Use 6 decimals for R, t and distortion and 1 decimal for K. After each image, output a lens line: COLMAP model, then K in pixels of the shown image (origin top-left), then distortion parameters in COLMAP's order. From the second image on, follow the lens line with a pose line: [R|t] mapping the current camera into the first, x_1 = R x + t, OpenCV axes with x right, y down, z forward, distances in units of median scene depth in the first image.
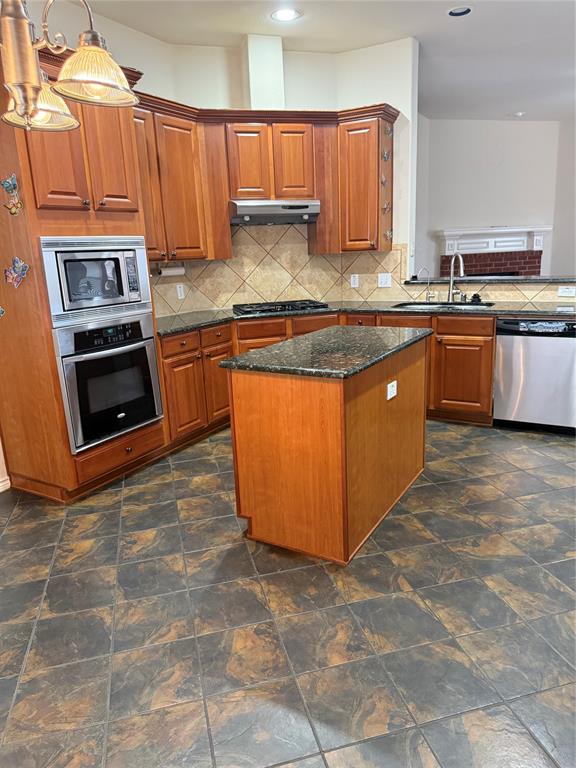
lens RADIAL K [[542.8, 0, 277.3], [0, 542.8, 382.3], [0, 0, 1]] dist [0.045596, -0.061210]
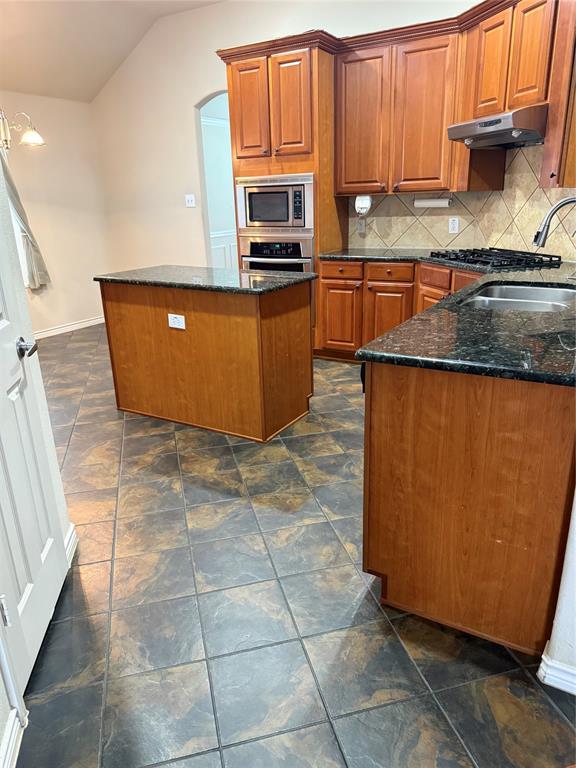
lens RADIAL K [[542.8, 0, 286.6], [0, 542.8, 384.7], [0, 0, 1]] dist [0.045596, -0.061210]
pose [[0.009191, 0.366995, -0.930178, 1.161973], [-0.206496, 0.910863, 0.357334, -0.283118], [0.978404, 0.188794, 0.084154, 1.006568]]
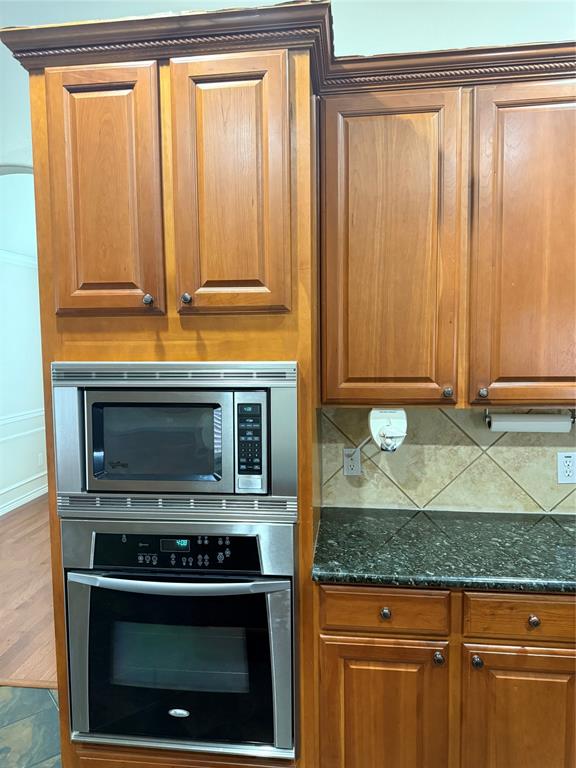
lens RADIAL K [[542.8, 0, 288.2], [0, 542.8, 387.2], [0, 0, 1]] dist [0.045596, -0.061210]
pose [[0.419361, 0.123110, -0.899433, 0.175771], [-0.224157, 0.974127, 0.028820, -0.279964], [0.879710, 0.189528, 0.436107, 0.868004]]
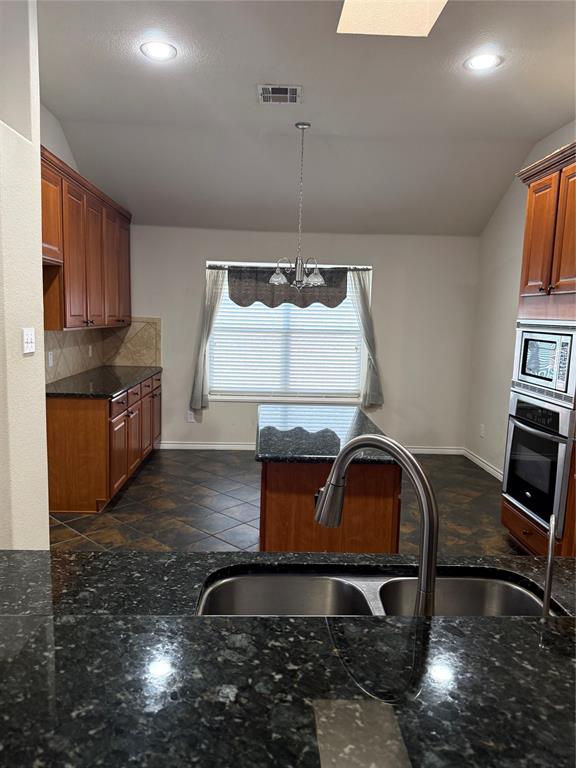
lens RADIAL K [[542.8, 0, 285.4], [0, 542.8, 380.2], [0, 0, 1]] dist [0.045596, -0.061210]
pose [[-0.828079, 0.088822, -0.553530, 0.649004], [-0.123086, 0.934471, 0.334086, -0.438920], [0.546932, 0.344782, -0.762883, 1.539252]]
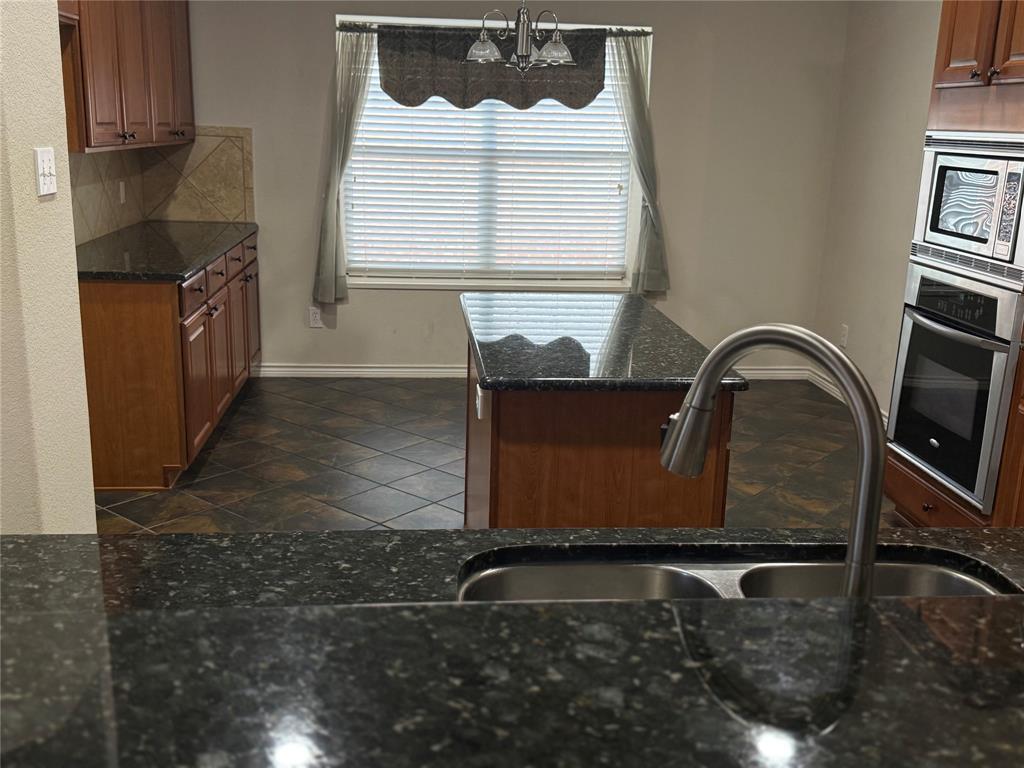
lens RADIAL K [[1016.5, 0, 516.5], [0, 1016.5, 394.3], [0, 0, 1]] dist [0.023838, 0.000000]
pose [[-0.795598, 0.176526, -0.579536, 0.714667], [-0.136015, 0.880139, 0.454814, -0.438779], [0.590359, 0.440675, -0.676227, 1.537456]]
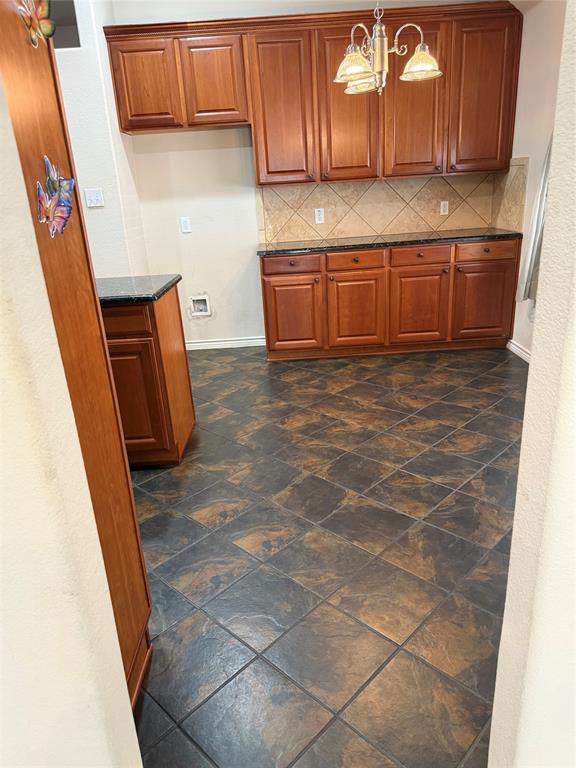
lens RADIAL K [[542.8, 0, 286.9], [0, 542.8, 385.4], [0, 0, 1]] dist [0.045596, -0.061210]
pose [[-0.521751, -0.210926, 0.826611, -0.849582], [0.282762, 0.871421, 0.400838, -0.176451], [-0.804873, 0.442872, -0.395023, 1.001001]]
